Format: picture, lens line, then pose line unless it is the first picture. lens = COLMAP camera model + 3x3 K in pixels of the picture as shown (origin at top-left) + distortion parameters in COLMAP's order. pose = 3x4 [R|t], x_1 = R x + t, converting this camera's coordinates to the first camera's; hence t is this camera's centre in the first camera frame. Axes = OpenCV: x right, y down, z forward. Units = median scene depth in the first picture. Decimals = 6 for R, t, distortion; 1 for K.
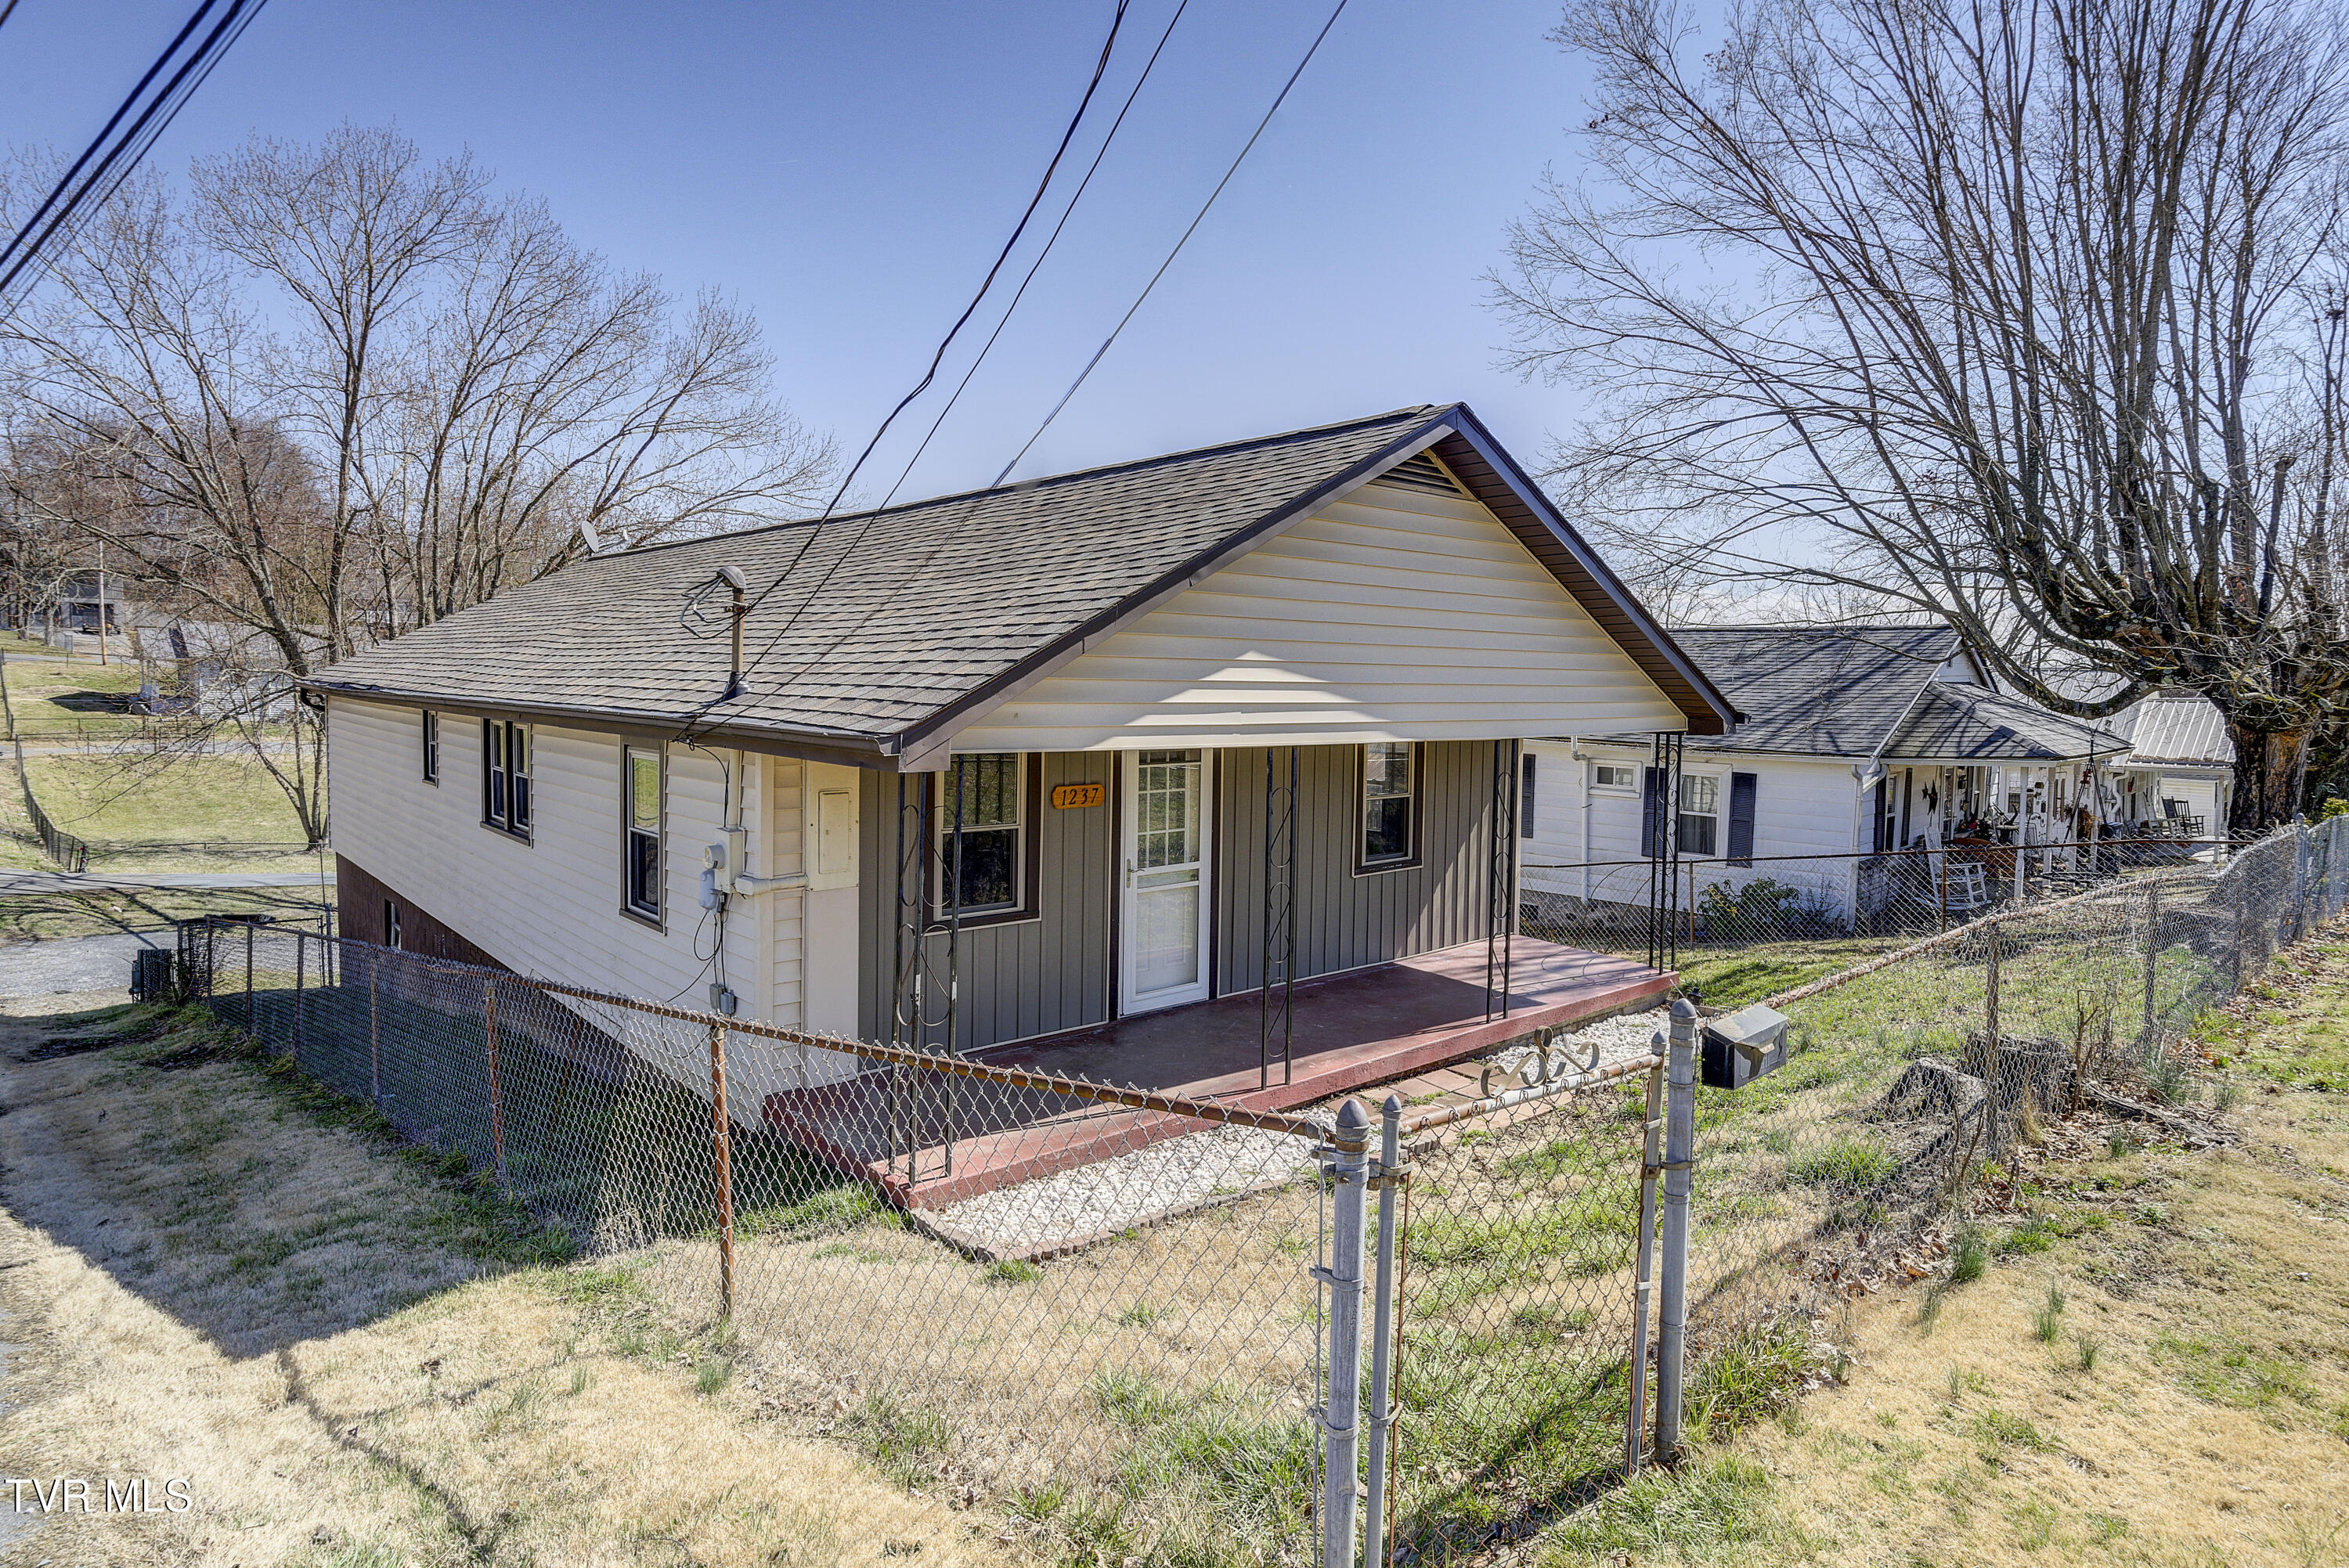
lens RADIAL K [[1287.9, 0, 1191.8], [0, 1287.9, 799.0], [0, 0, 1]] dist [0.001688, 0.000197]
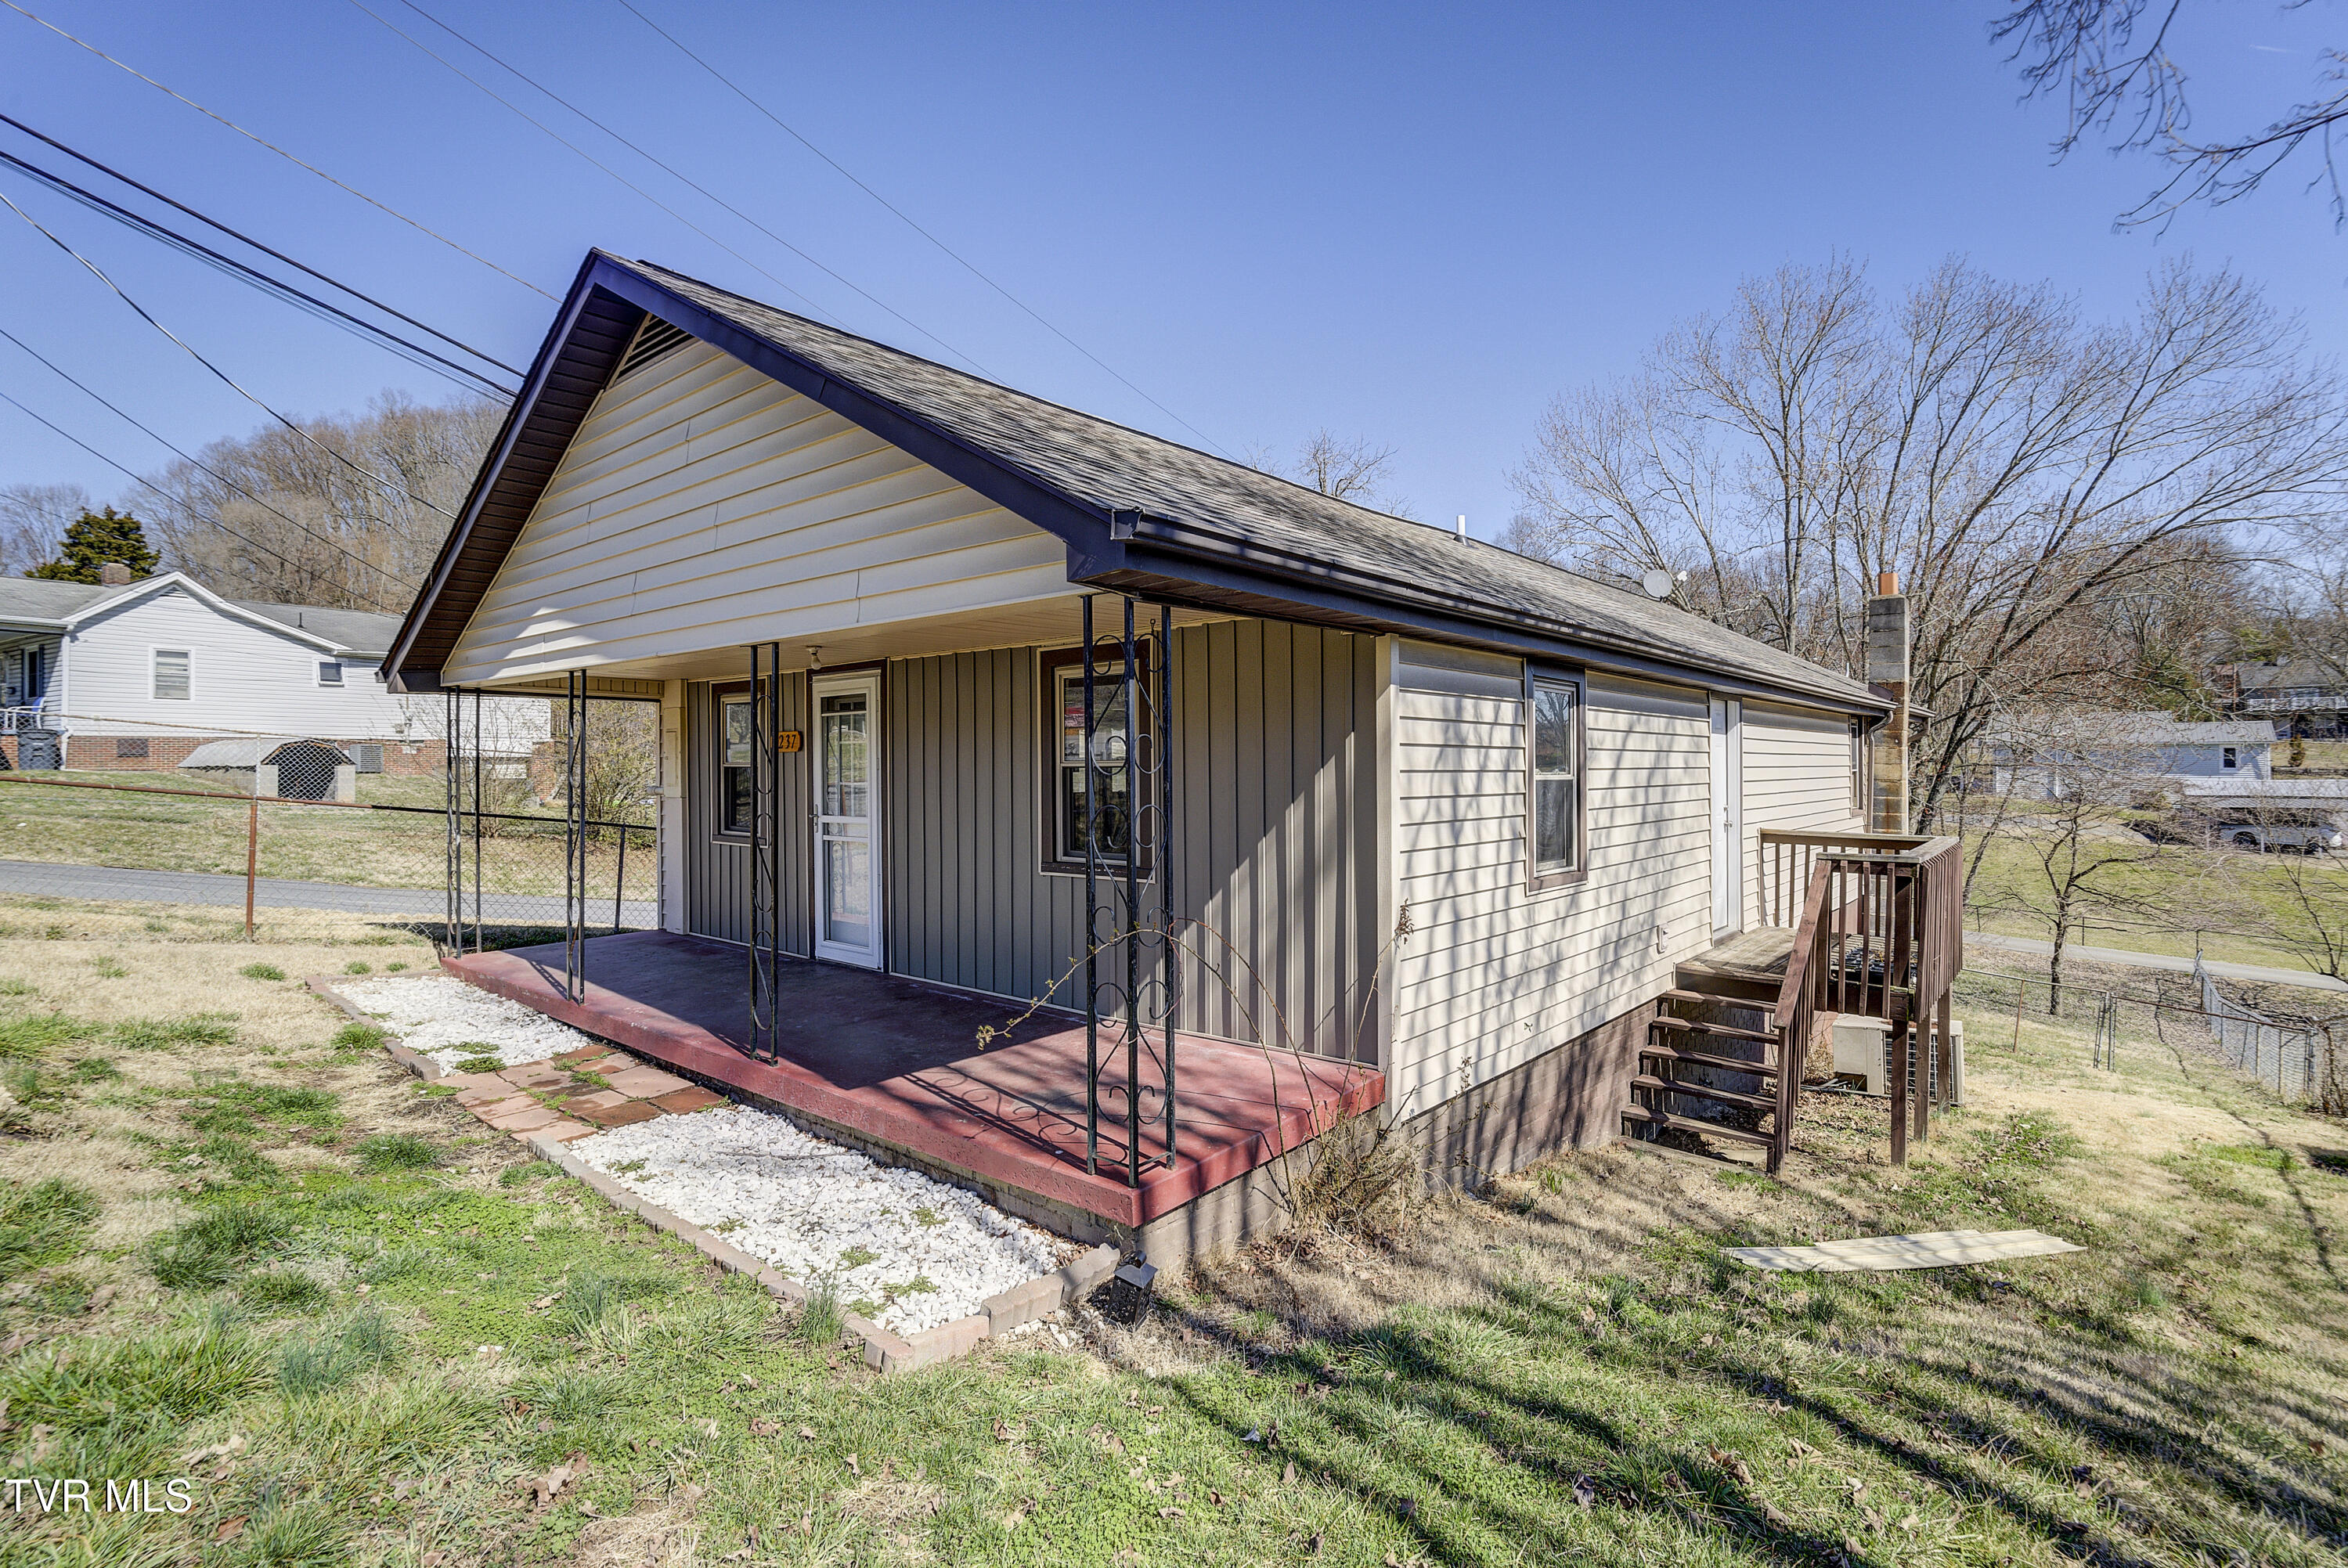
lens RADIAL K [[1097.9, 0, 1174.0], [0, 1097.9, 784.0], [0, 0, 1]] dist [-0.030584, -0.000085]
pose [[0.155462, 0.004524, -0.987832, 0.818911], [-0.090011, 0.995894, -0.009604, 0.012519], [0.983733, 0.090408, 0.155231, 1.090028]]
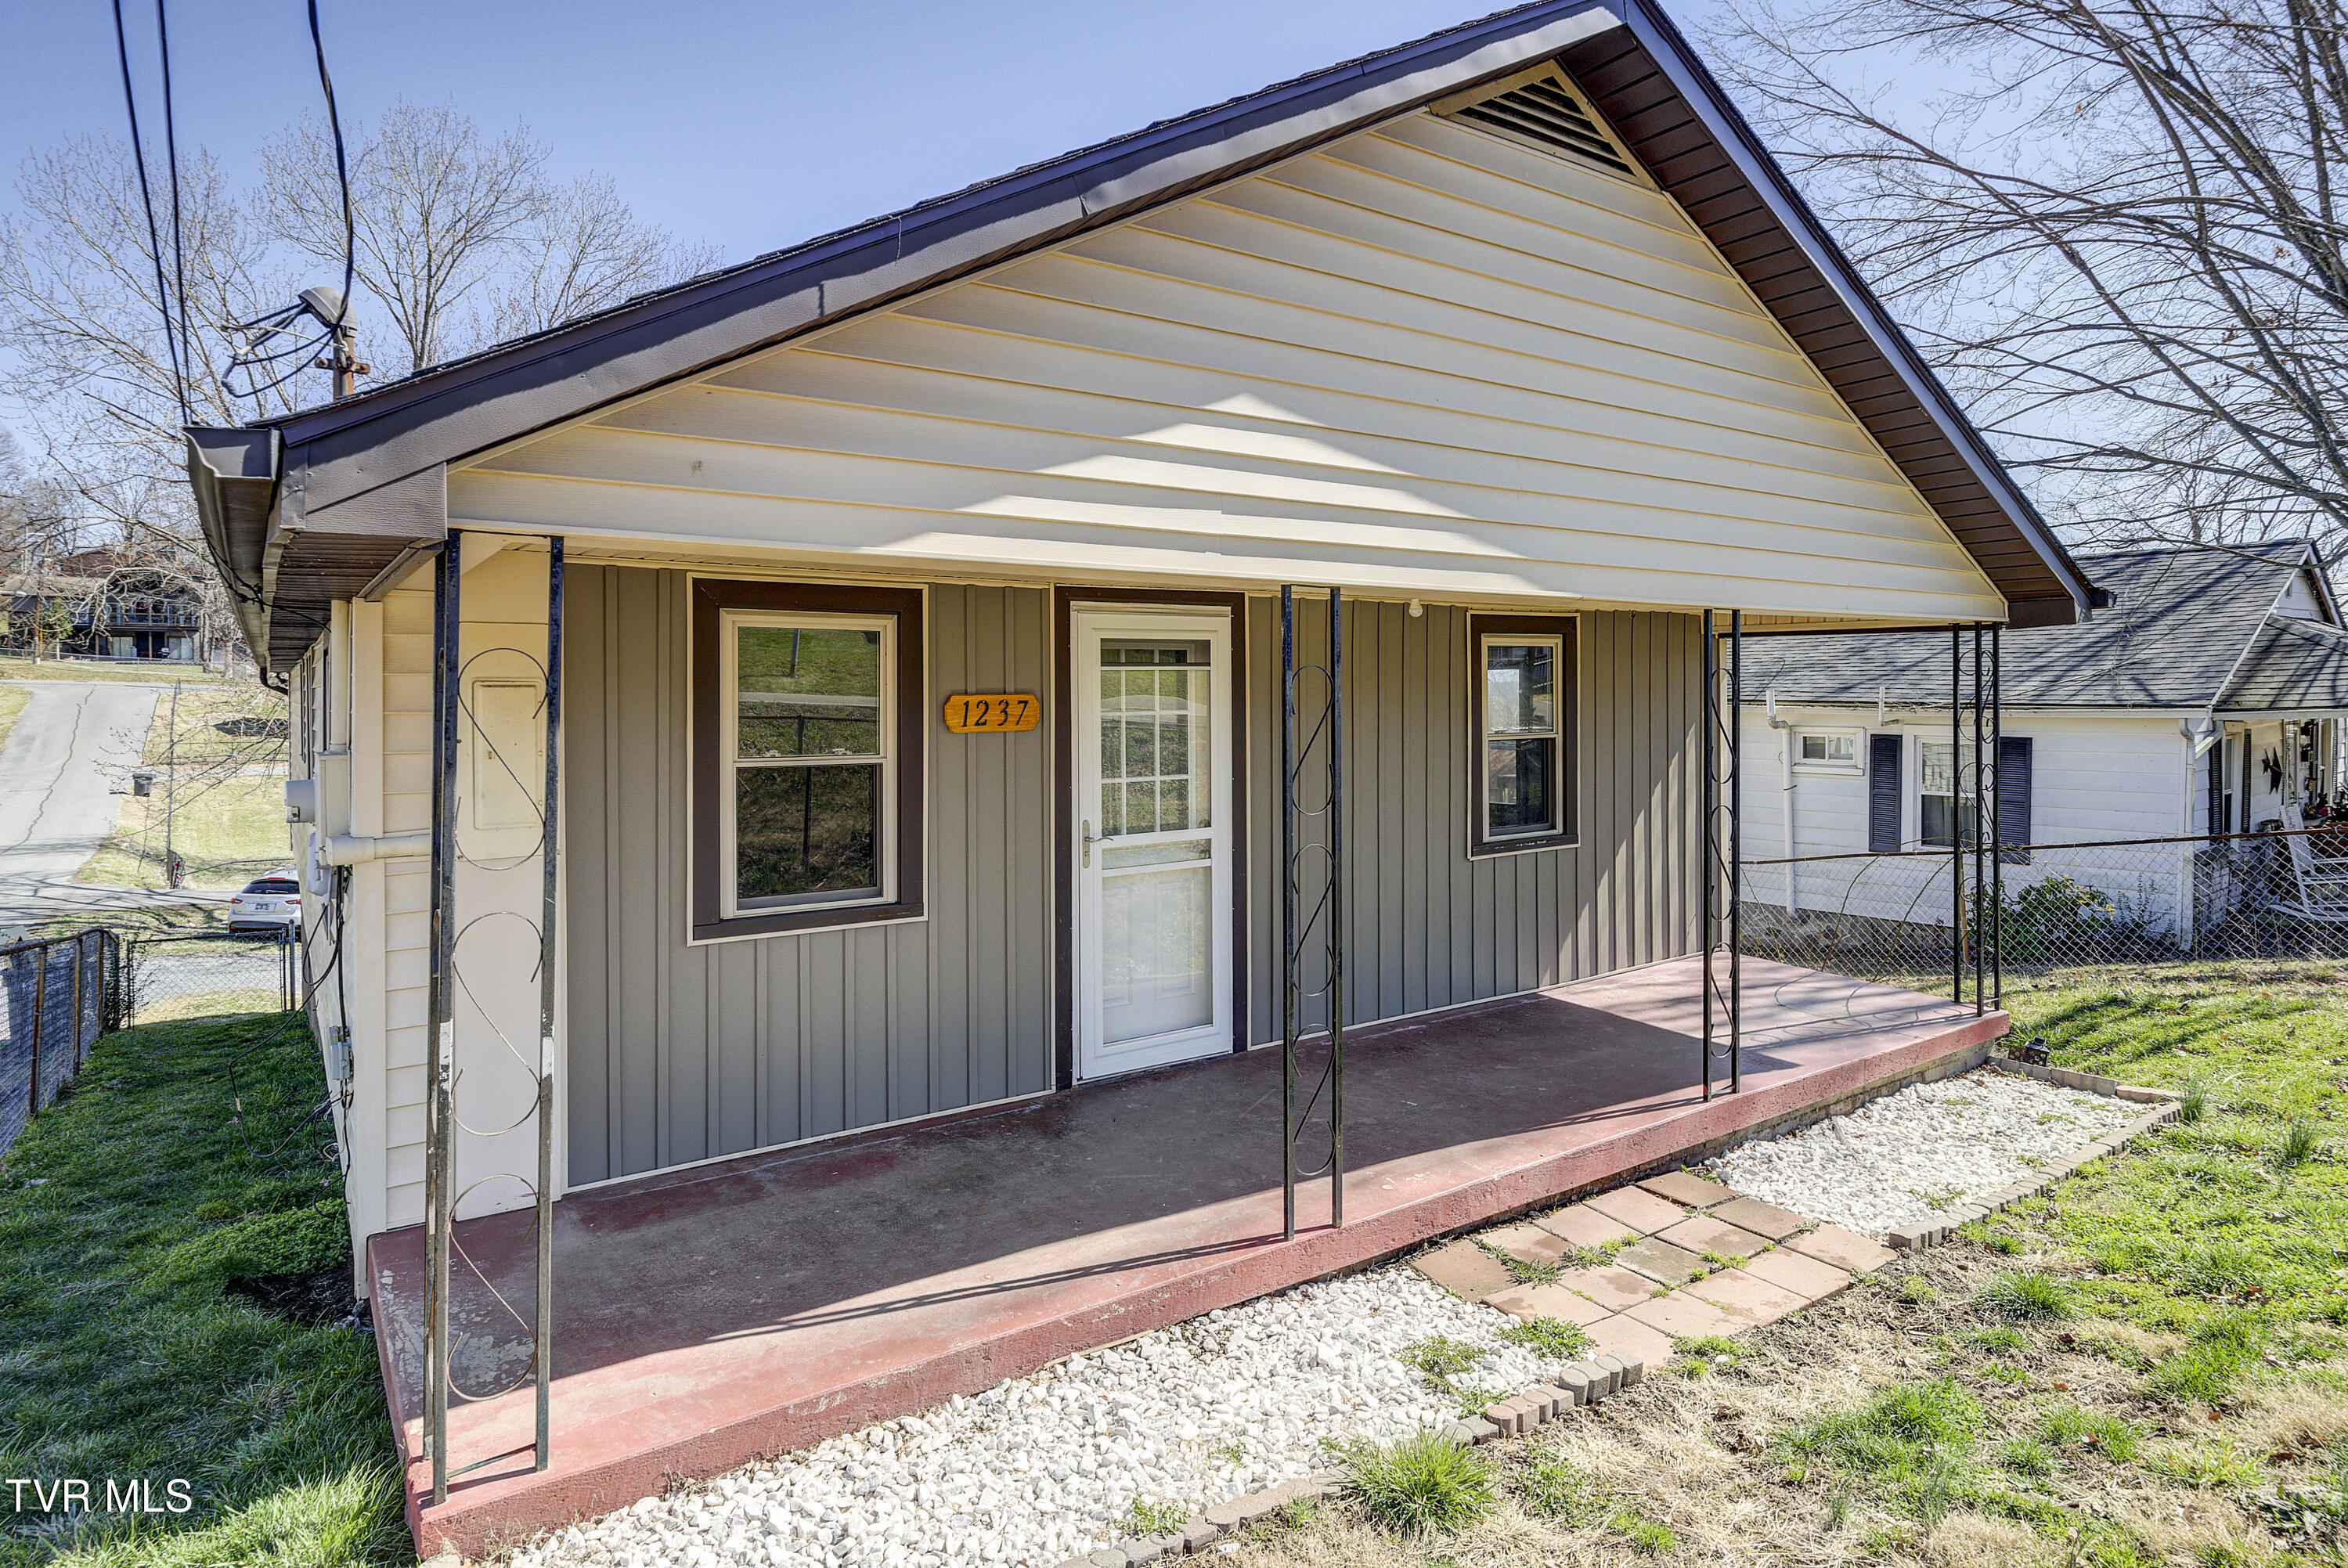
lens RADIAL K [[1319.0, 0, 1180.8], [0, 1319.0, 729.3], [0, 0, 1]] dist [-0.003255, -0.000919]
pose [[0.994110, -0.015724, -0.107233, 0.060143], [0.008508, 0.997688, -0.067420, 0.044234], [0.108045, 0.066111, 0.991945, 0.368074]]
